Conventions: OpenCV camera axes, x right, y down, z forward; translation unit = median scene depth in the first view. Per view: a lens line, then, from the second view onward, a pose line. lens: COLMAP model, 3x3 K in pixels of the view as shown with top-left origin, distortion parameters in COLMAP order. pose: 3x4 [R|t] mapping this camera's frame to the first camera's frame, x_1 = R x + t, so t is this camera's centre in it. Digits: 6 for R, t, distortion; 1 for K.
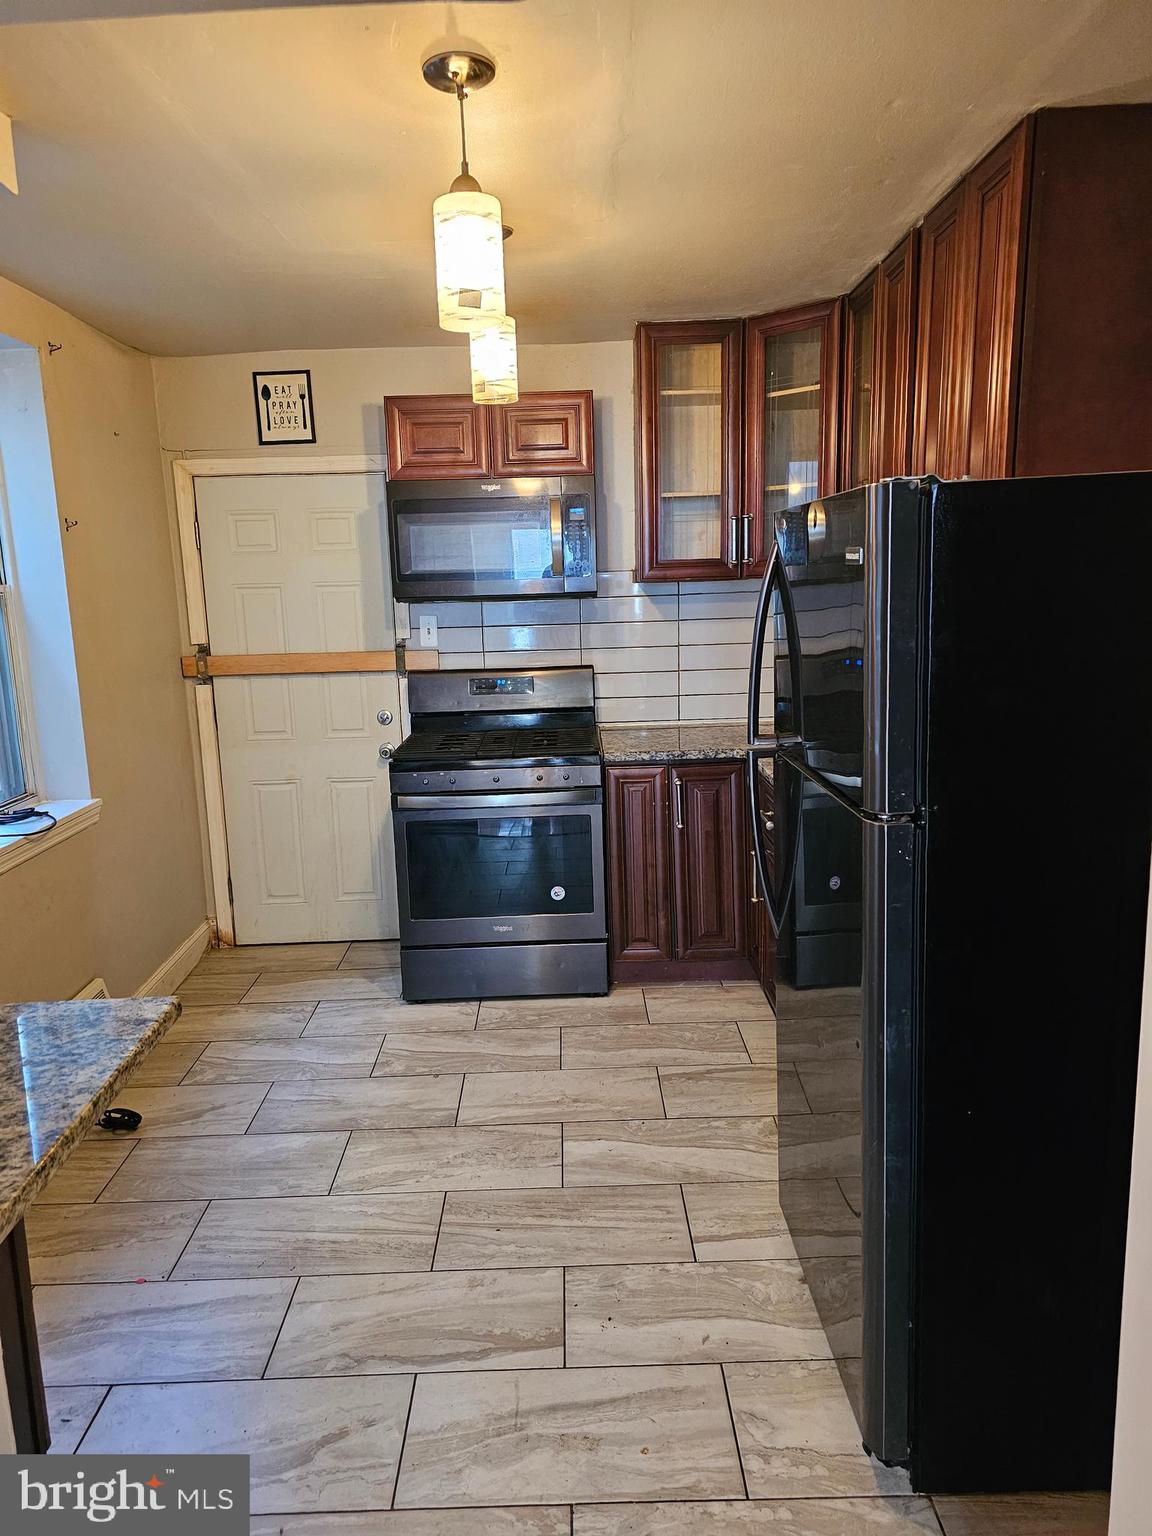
lens RADIAL K [[1014.4, 0, 563.6], [0, 1014.4, 770.0], [0, 0, 1]] dist [0.008280, -0.005100]
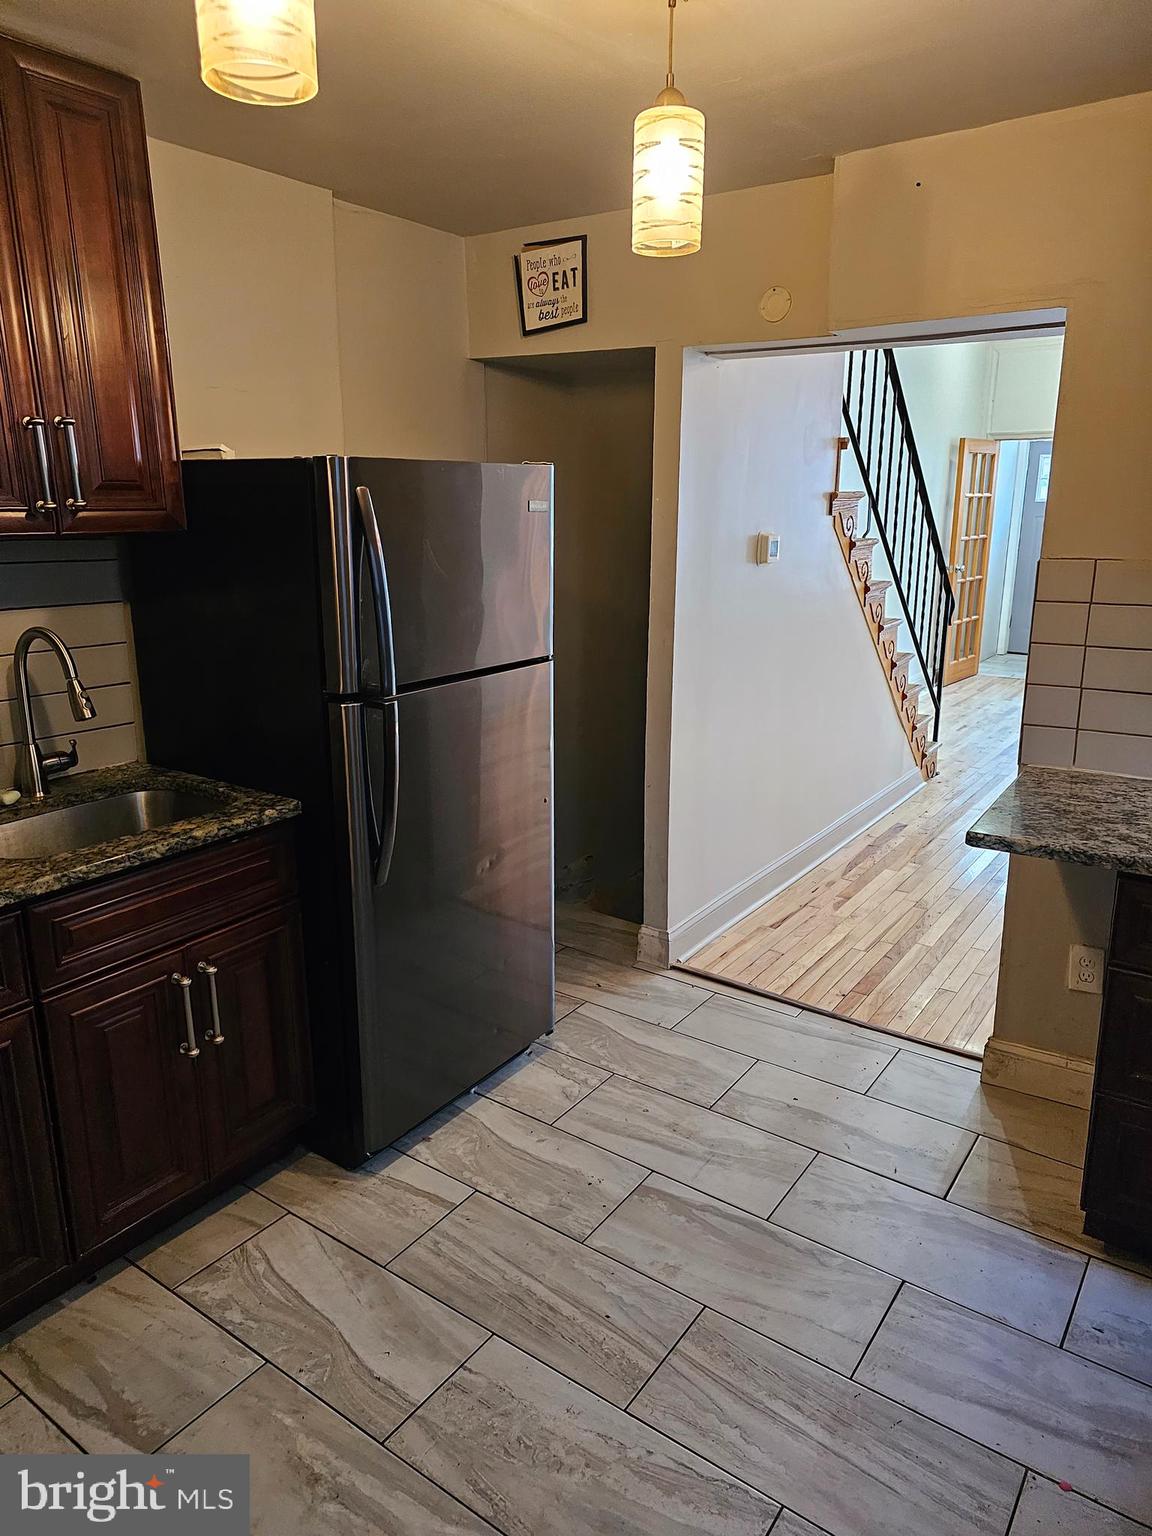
lens RADIAL K [[1022.9, 0, 572.0], [0, 1022.9, 751.6], [0, 0, 1]] dist [0.001514, -0.001024]
pose [[-0.812867, -0.102307, 0.573393, -0.464753], [0.142881, 0.919347, 0.366588, -0.270895], [-0.564652, 0.379914, -0.732689, 1.437881]]
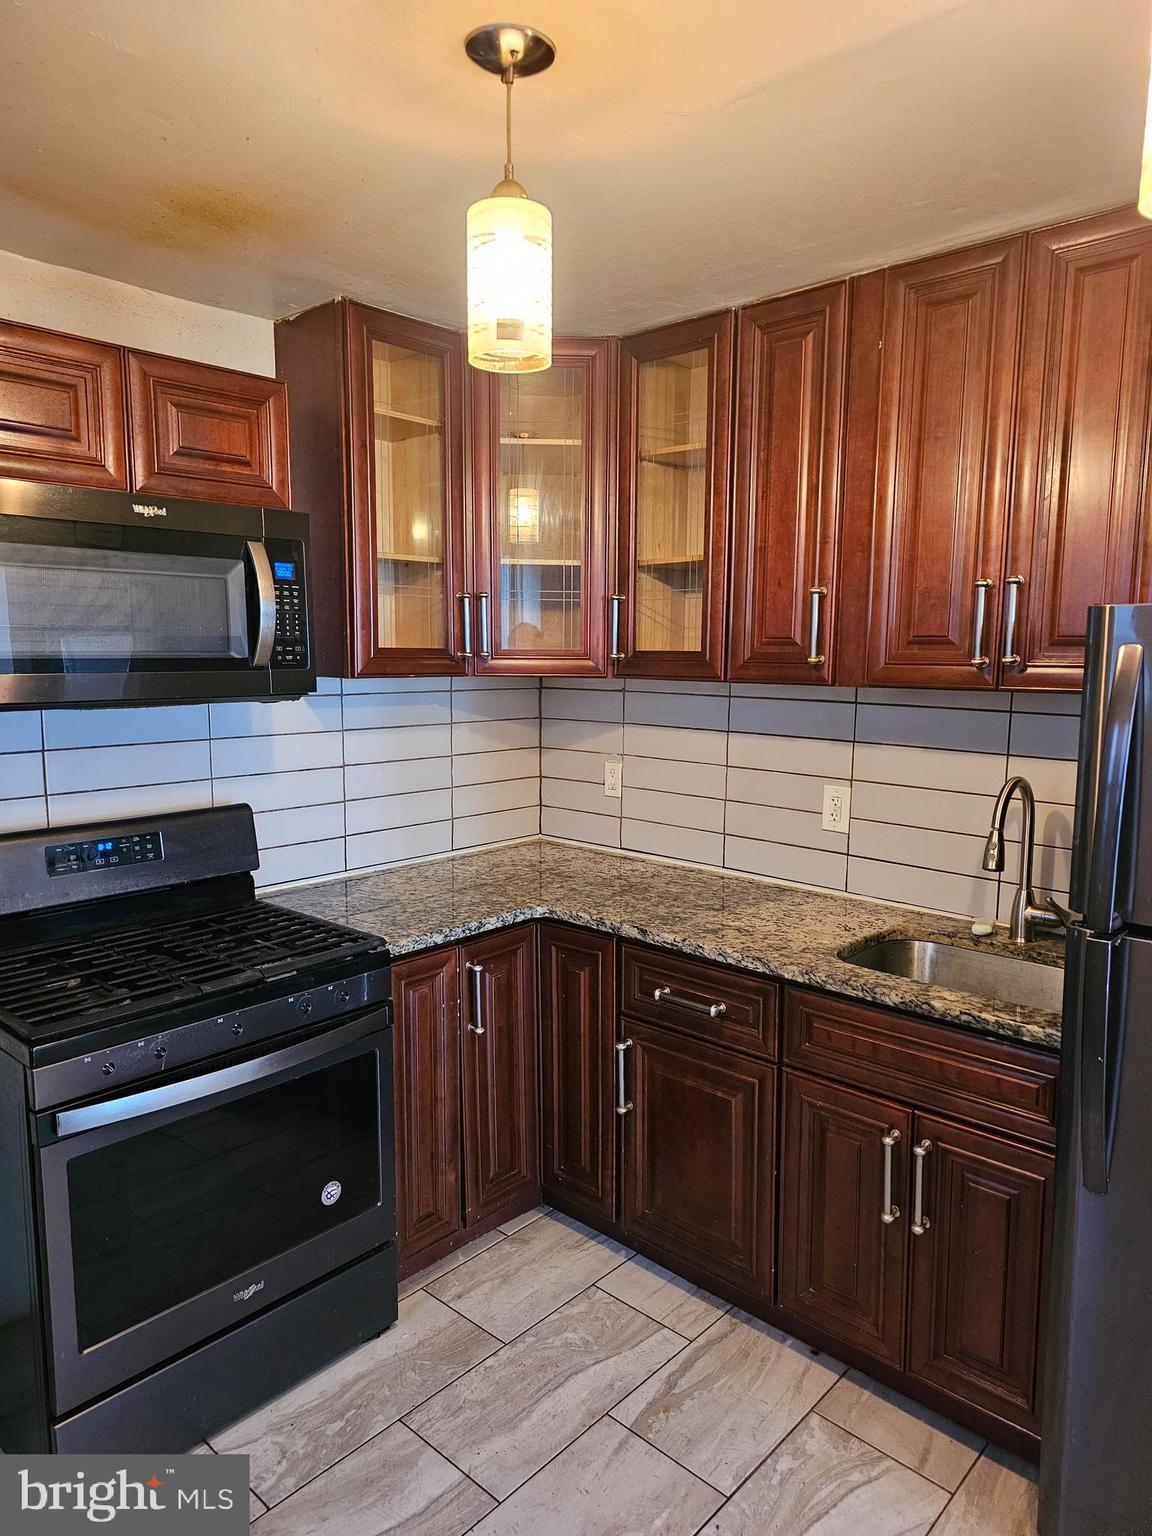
lens RADIAL K [[1014.4, 0, 563.6], [0, 1014.4, 770.0], [0, 0, 1]] dist [0.008280, -0.005100]
pose [[0.677960, -0.053964, 0.733115, -0.501153], [0.113506, 0.993026, -0.031871, -0.133884], [-0.726283, 0.104820, 0.679357, 0.686947]]
